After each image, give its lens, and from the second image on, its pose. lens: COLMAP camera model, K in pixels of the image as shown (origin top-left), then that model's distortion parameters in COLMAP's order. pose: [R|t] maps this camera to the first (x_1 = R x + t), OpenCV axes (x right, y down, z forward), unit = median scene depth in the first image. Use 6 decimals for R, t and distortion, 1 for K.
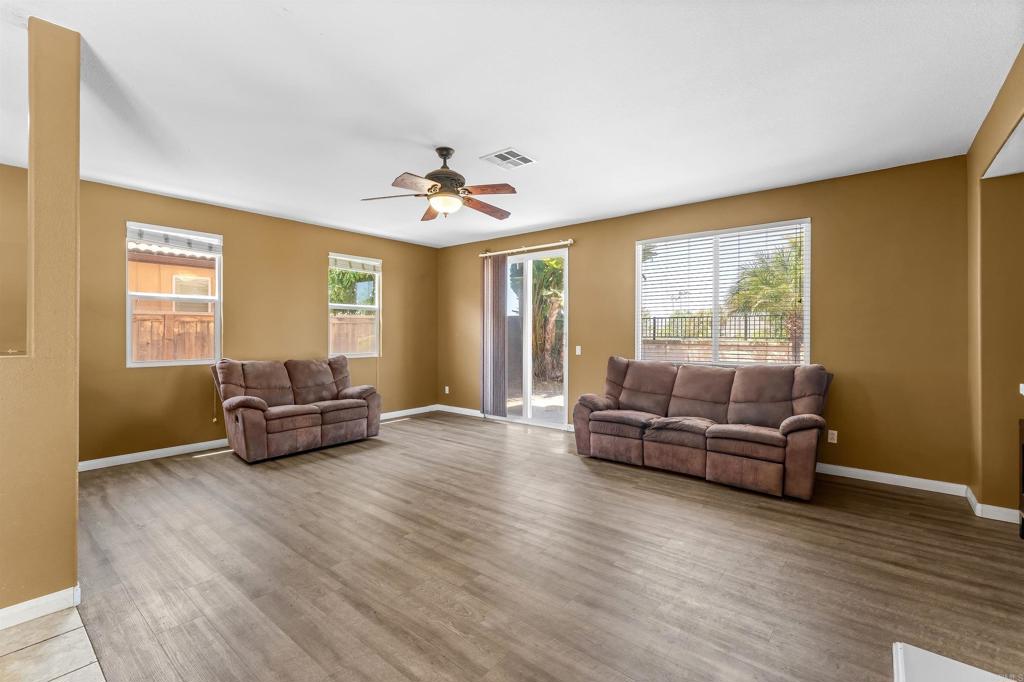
lens RADIAL K [[458.1, 0, 508.6], [0, 458.1, 337.6], [0, 0, 1]] dist [-0.006100, -0.000147]
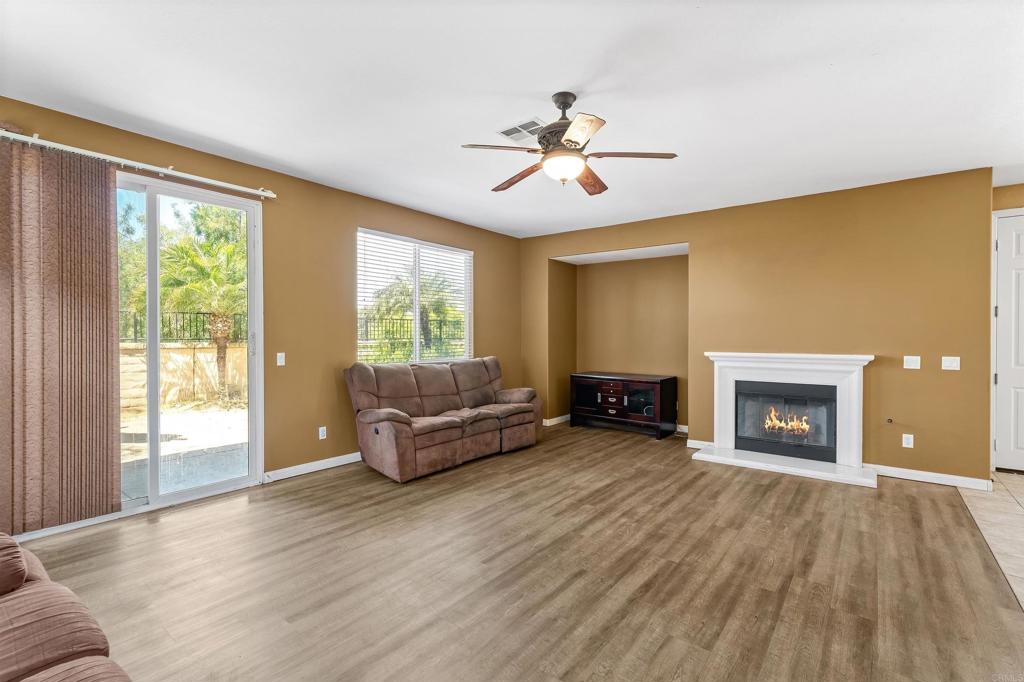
lens RADIAL K [[476.0, 0, 518.8], [0, 476.0, 333.4], [0, 0, 1]] dist [0.015777, 0.000383]
pose [[-0.061950, 0.000624, 0.998079, -0.936177], [0.002207, 0.999997, -0.000488, -0.015076], [-0.998077, 0.002173, -0.061951, 1.111733]]
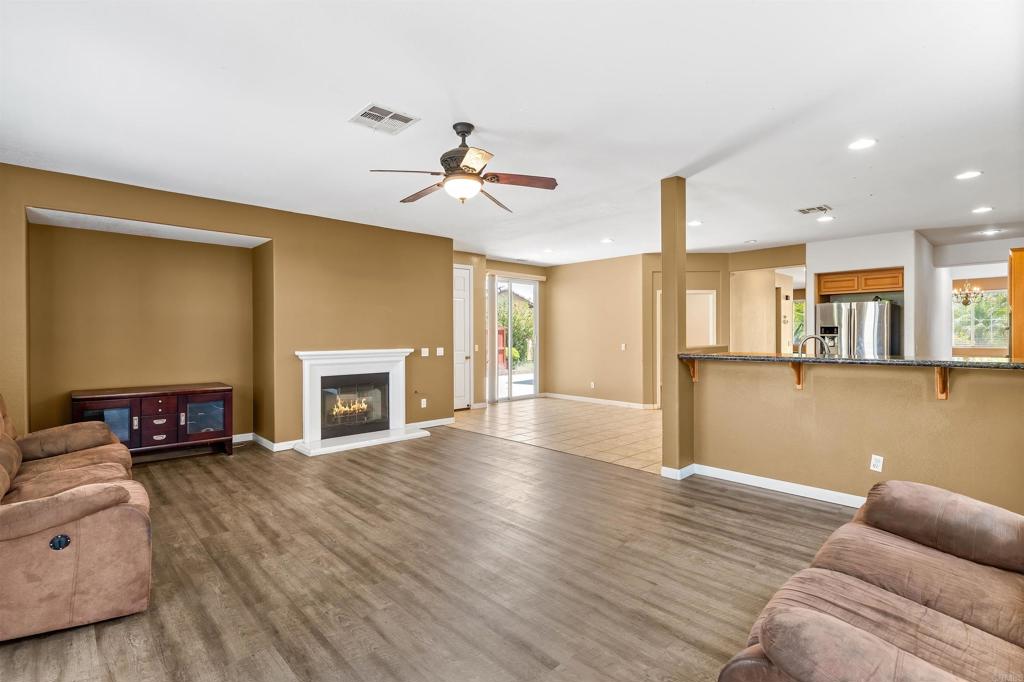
lens RADIAL K [[476.0, 0, 518.8], [0, 476.0, 336.4], [0, 0, 1]] dist [0.015777, 0.000383]
pose [[-0.995164, -0.002366, 0.098201, -0.327014], [-0.001709, 0.999976, 0.006768, -0.015601], [-0.098214, 0.006568, -0.995144, 1.878312]]
